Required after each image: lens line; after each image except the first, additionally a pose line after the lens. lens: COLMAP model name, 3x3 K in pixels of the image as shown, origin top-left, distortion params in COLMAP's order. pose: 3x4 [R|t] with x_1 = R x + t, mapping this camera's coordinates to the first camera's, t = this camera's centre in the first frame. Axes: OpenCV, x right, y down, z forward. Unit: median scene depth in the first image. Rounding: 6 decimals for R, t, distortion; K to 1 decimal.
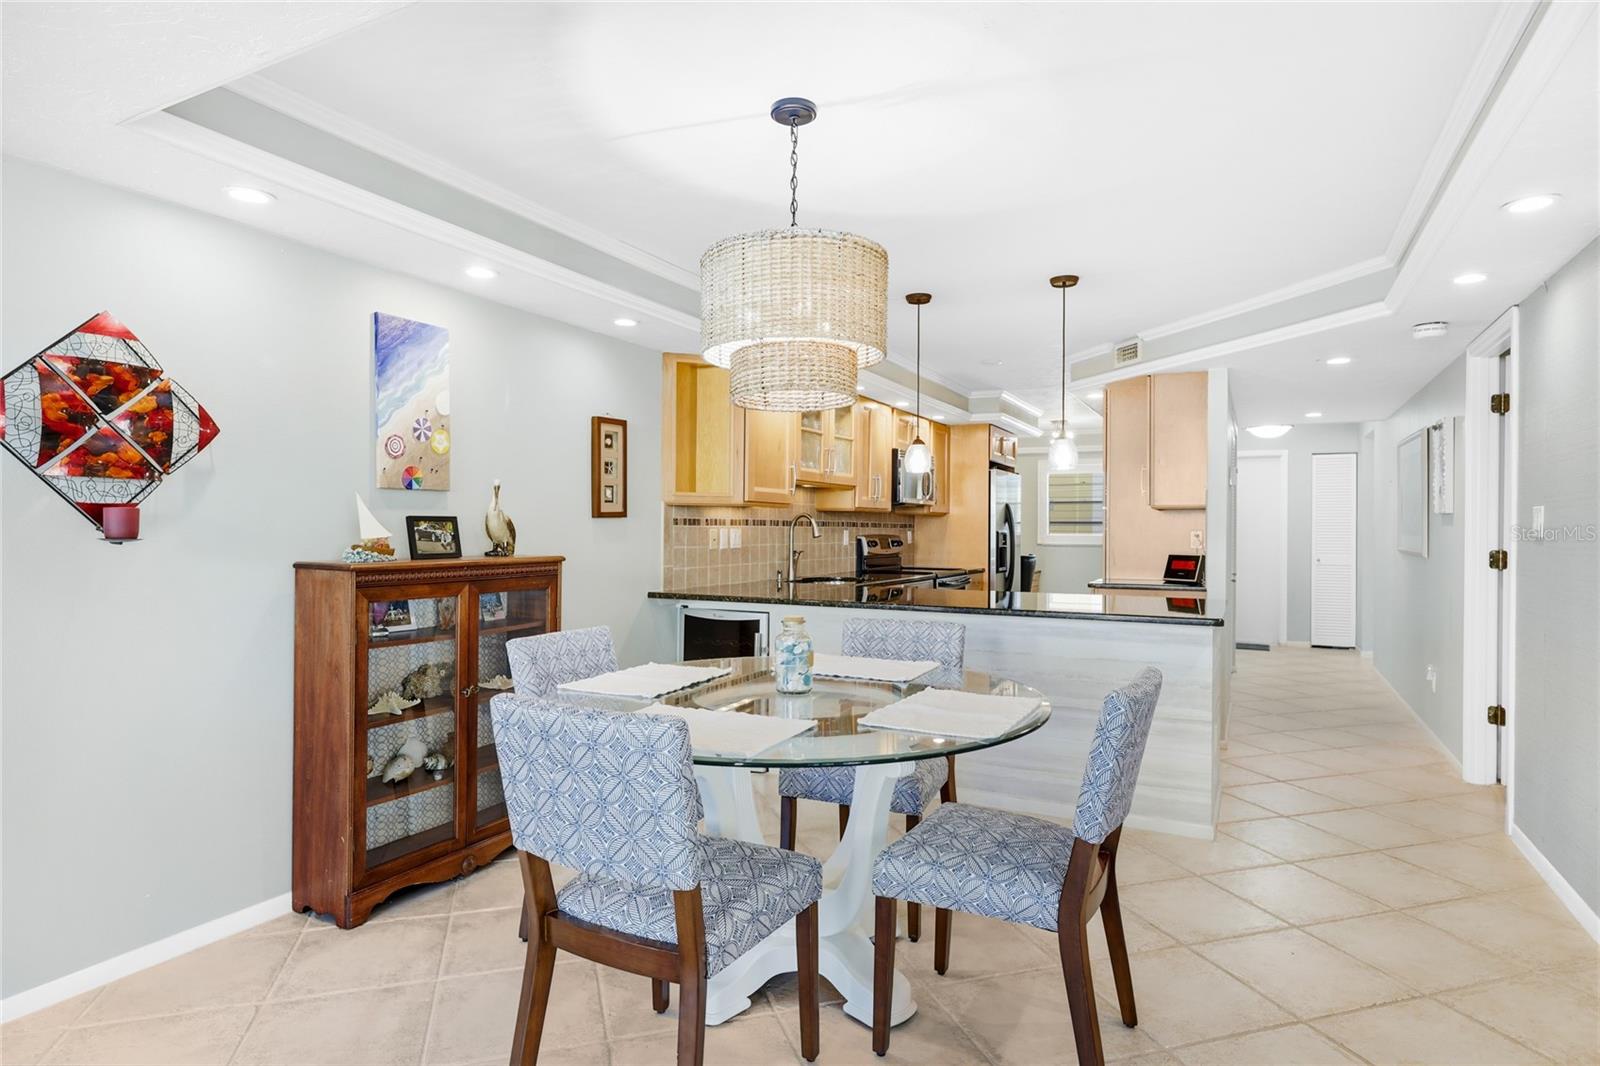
lens RADIAL K [[882.3, 0, 799.4], [0, 882.3, 533.9], [0, 0, 1]] dist [0.004261, 0.000222]
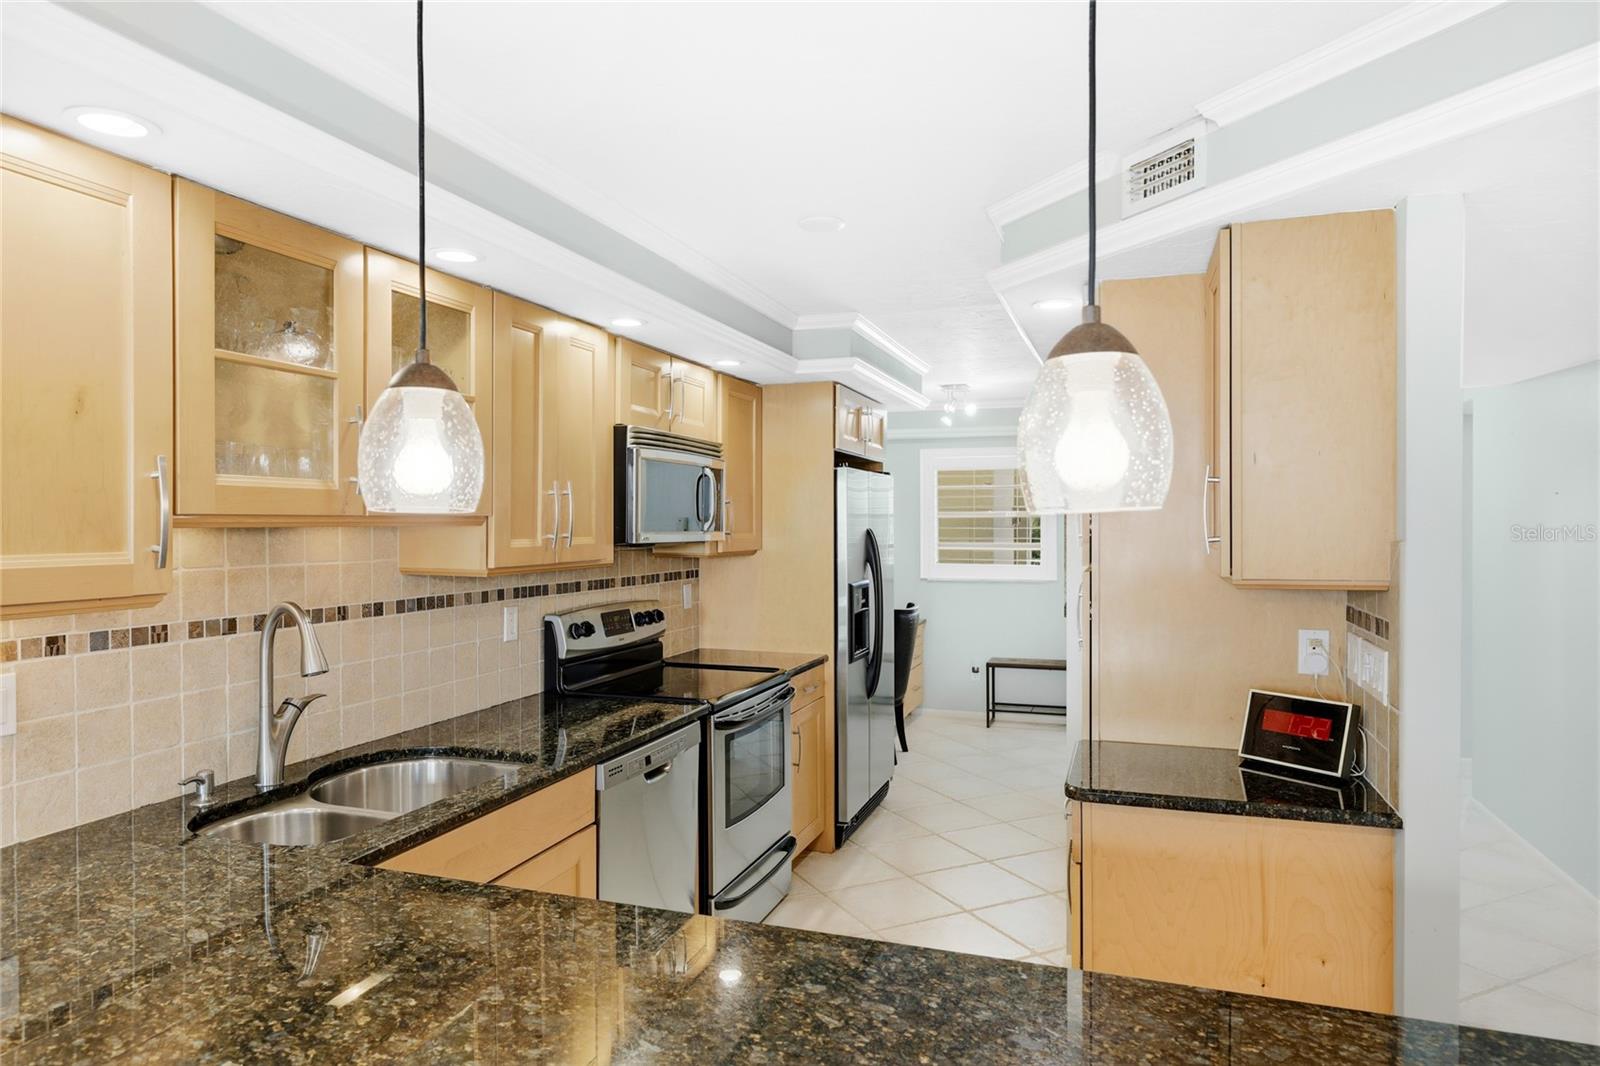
lens RADIAL K [[1007.4, 0, 800.0], [0, 1007.4, 528.2], [0, 0, 1]] dist [-0.003753, -0.000115]
pose [[0.988716, -0.006823, 0.149648, 0.104128], [0.007169, 0.999973, -0.001769, -0.036050], [-0.149632, 0.002821, 0.988738, 0.405509]]
